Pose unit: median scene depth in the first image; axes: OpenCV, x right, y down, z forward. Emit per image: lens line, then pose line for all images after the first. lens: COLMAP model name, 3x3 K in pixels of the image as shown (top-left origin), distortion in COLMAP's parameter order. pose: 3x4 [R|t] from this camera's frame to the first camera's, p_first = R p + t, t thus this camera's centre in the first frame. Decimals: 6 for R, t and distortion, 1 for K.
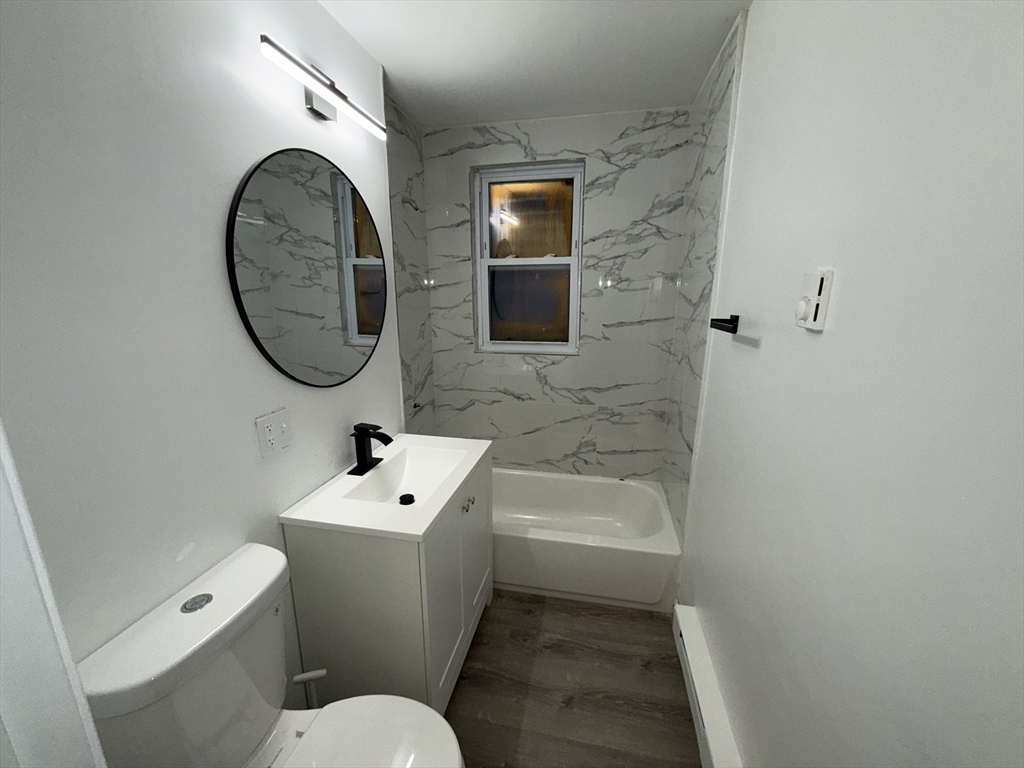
lens RADIAL K [[411.1, 0, 512.0], [0, 411.1, 384.0], [0, 0, 1]] dist [-0.000772, 0.000186]
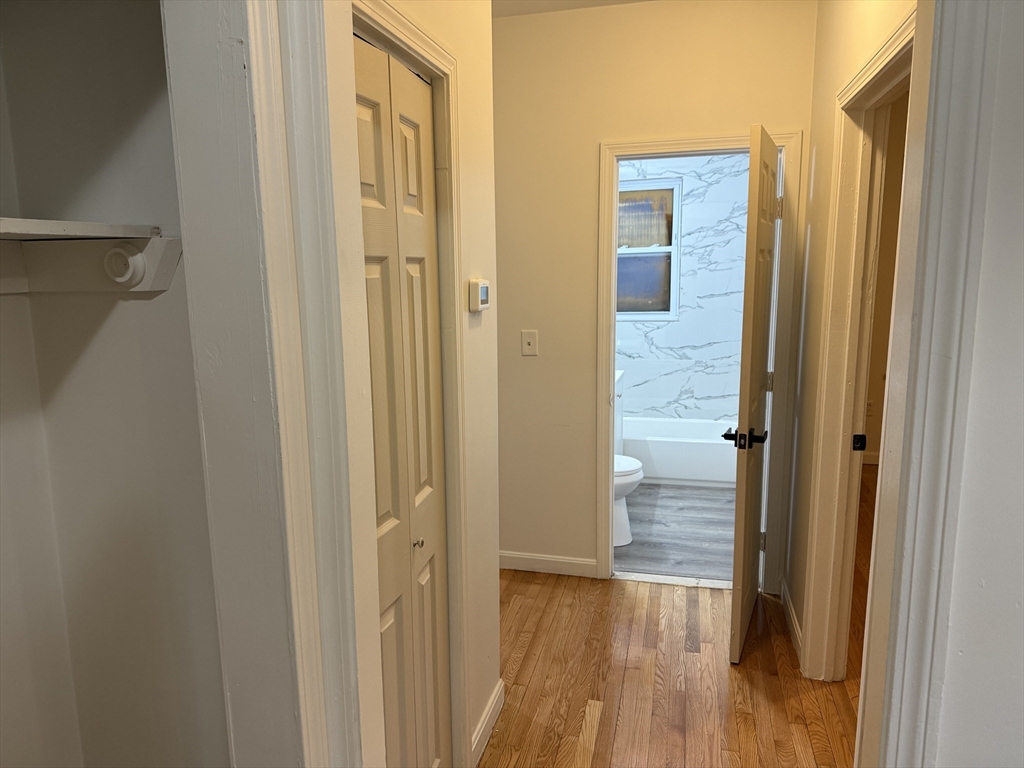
lens RADIAL K [[730.5, 0, 494.4], [0, 730.5, 382.1], [0, 0, 1]] dist [0.076596, -0.063739]
pose [[0.998331, -0.005056, -0.057530, -0.295909], [0.000849, 0.997337, -0.072929, 0.302093], [0.057745, 0.072759, 0.995676, -1.371100]]
